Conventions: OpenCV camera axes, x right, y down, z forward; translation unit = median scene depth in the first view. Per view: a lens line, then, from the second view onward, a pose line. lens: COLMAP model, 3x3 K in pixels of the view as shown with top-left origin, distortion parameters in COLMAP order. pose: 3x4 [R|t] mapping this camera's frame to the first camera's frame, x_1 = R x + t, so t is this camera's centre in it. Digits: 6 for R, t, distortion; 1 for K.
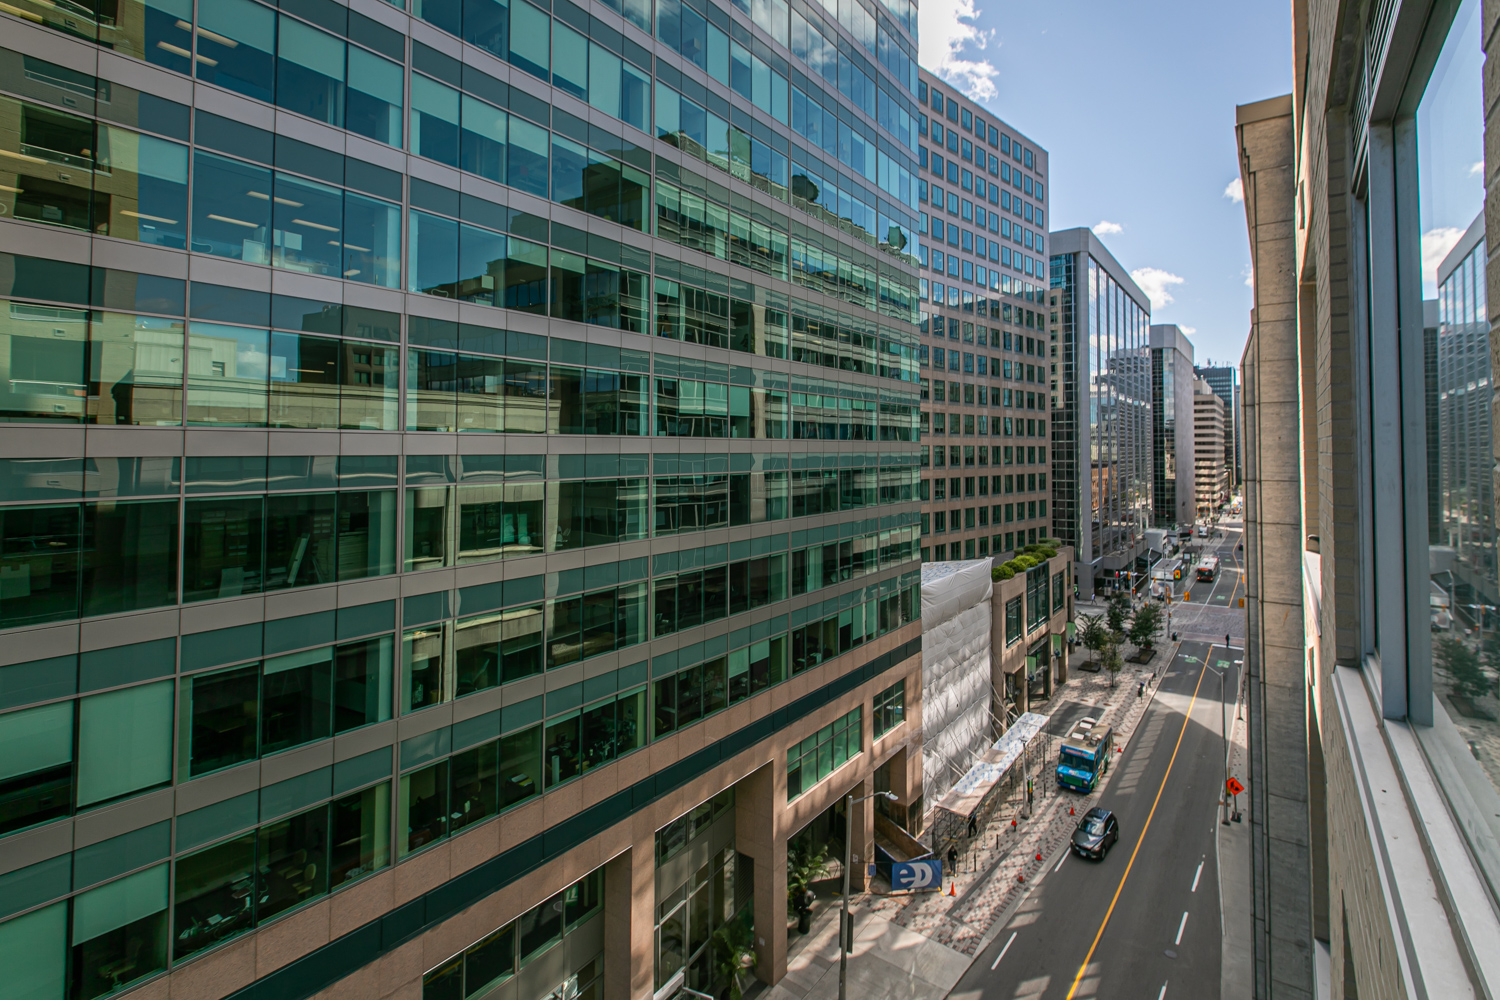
lens RADIAL K [[671.6, 0, 779.7], [0, 671.6, 433.6], [0, 0, 1]] dist [0.000251, 0.000346]
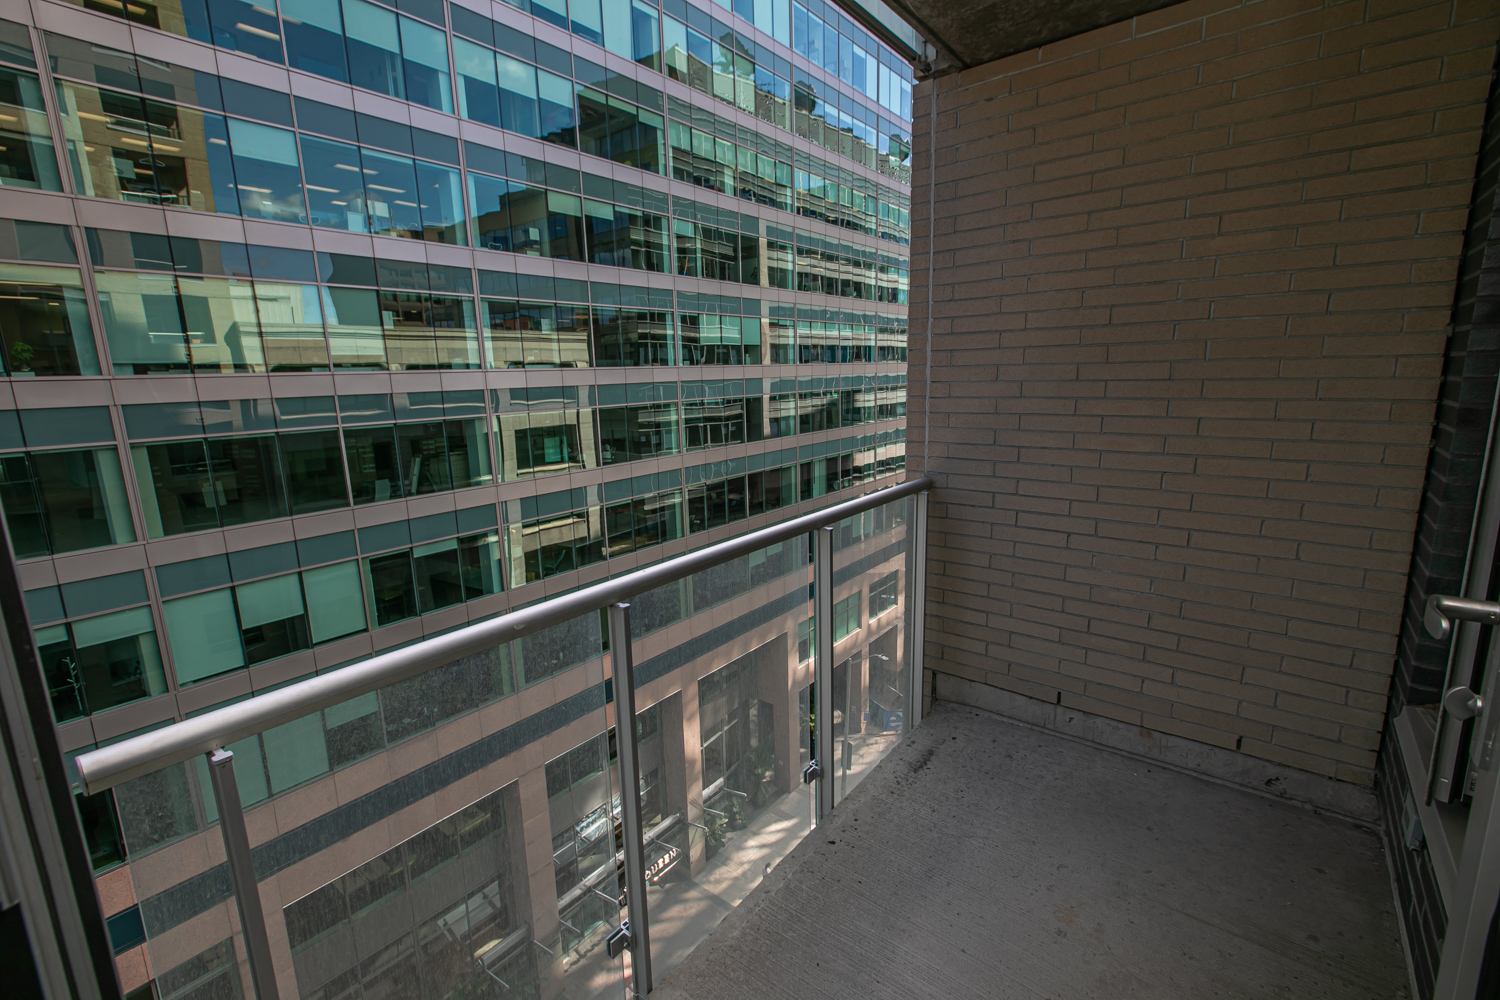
lens RADIAL K [[676.8, 0, 750.2], [0, 676.8, 504.4], [0, 0, 1]] dist [-0.000756, 0.000343]
pose [[0.998933, -0.021180, -0.041034, -0.022780], [0.029618, 0.975623, 0.217448, -0.012083], [0.035428, -0.218431, 0.975209, -0.168669]]
